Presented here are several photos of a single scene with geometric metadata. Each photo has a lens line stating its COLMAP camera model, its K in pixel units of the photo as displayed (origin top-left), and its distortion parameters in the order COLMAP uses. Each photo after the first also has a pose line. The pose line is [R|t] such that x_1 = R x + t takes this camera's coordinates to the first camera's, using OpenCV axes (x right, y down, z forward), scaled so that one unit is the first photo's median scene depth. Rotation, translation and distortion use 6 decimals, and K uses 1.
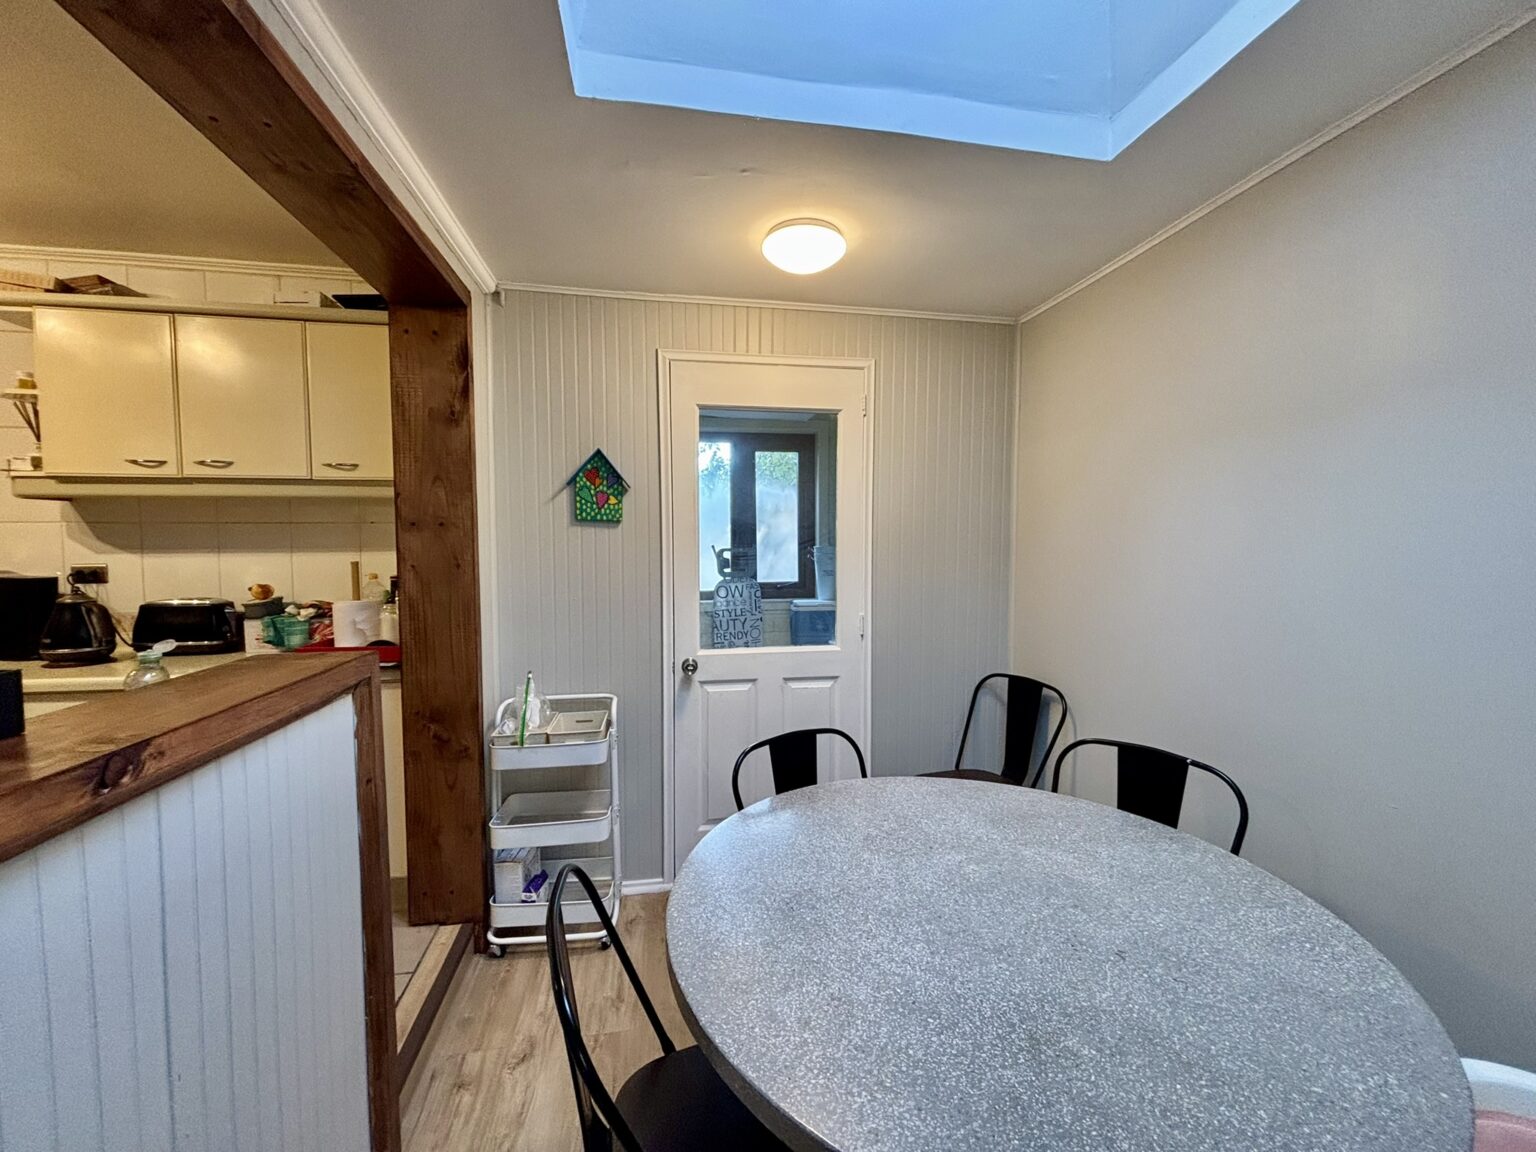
lens RADIAL K [[617.4, 0, 764.1], [0, 617.4, 574.8], [0, 0, 1]] dist [-0.001769, 0.001271]
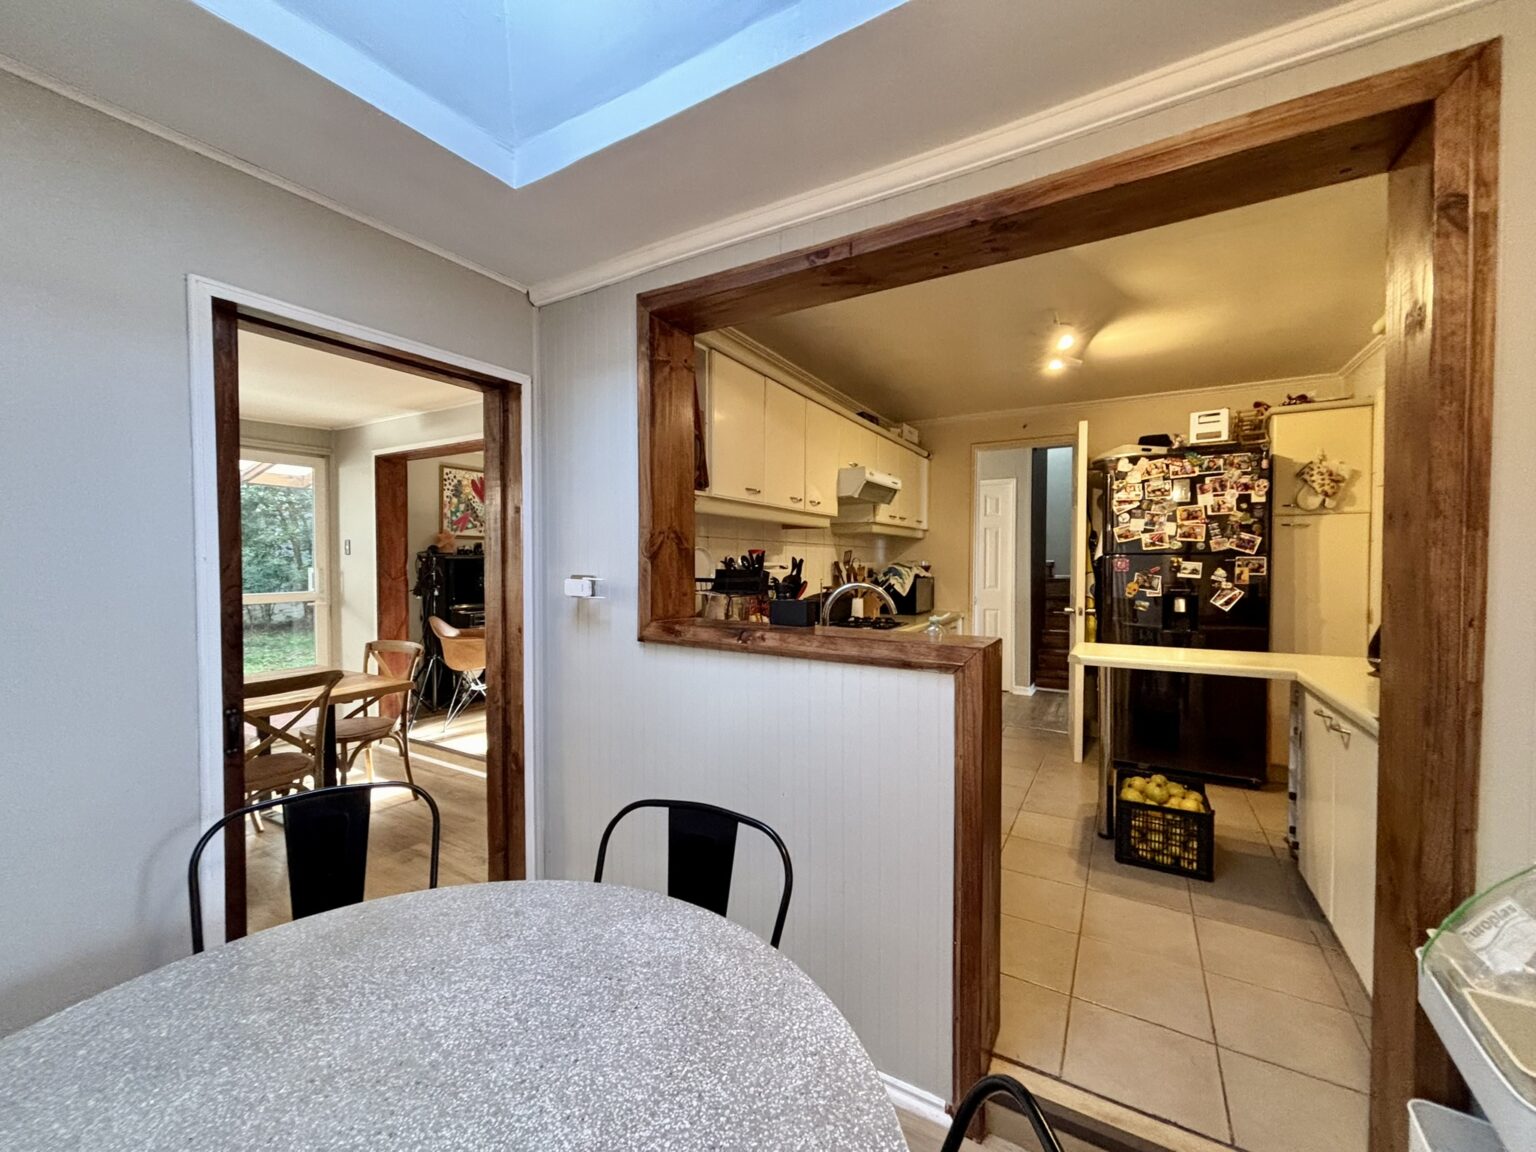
lens RADIAL K [[617.4, 0, 769.5], [0, 617.4, 568.6], [0, 0, 1]] dist [-0.001769, 0.001271]
pose [[-0.645641, 0.014818, -0.763497, 0.598174], [-0.039113, 0.997858, 0.052441, -0.078738], [0.762638, 0.063721, -0.643679, 1.854549]]
